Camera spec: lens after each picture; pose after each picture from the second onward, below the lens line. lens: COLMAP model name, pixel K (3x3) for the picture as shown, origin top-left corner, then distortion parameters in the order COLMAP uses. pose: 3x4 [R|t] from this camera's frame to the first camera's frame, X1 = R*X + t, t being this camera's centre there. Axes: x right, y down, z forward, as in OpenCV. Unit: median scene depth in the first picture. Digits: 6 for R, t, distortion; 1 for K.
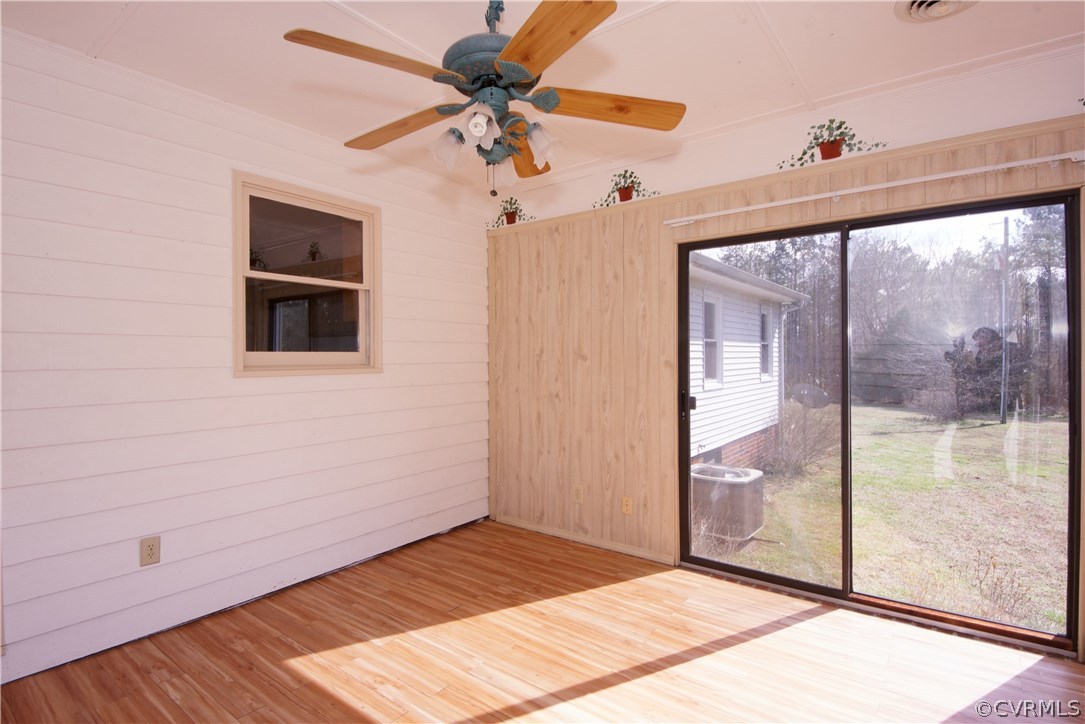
lens RADIAL K [[528.8, 0, 539.7], [0, 528.8, 359.7], [0, 0, 1]] dist [0.001472, -0.017461]
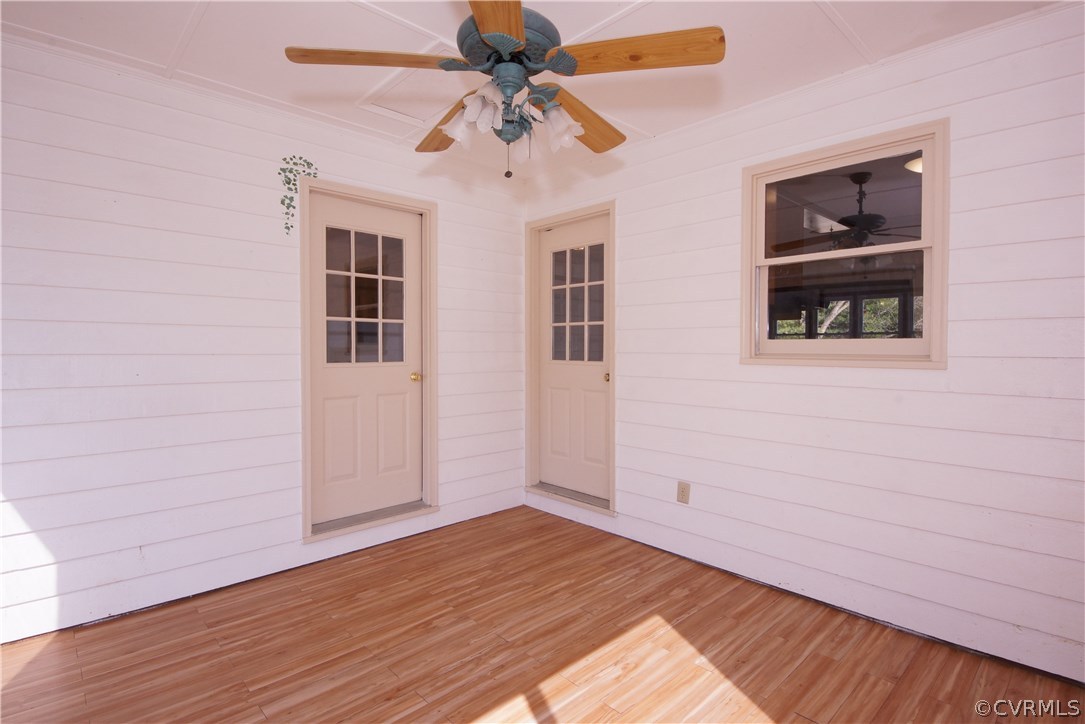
lens RADIAL K [[528.8, 0, 539.7], [0, 528.8, 359.7], [0, 0, 1]] dist [0.001472, -0.017461]
pose [[-0.176522, 0.029688, -0.983849, 0.593267], [-0.004923, 0.999506, 0.031044, -0.007214], [0.984284, 0.010323, -0.176288, 0.849237]]
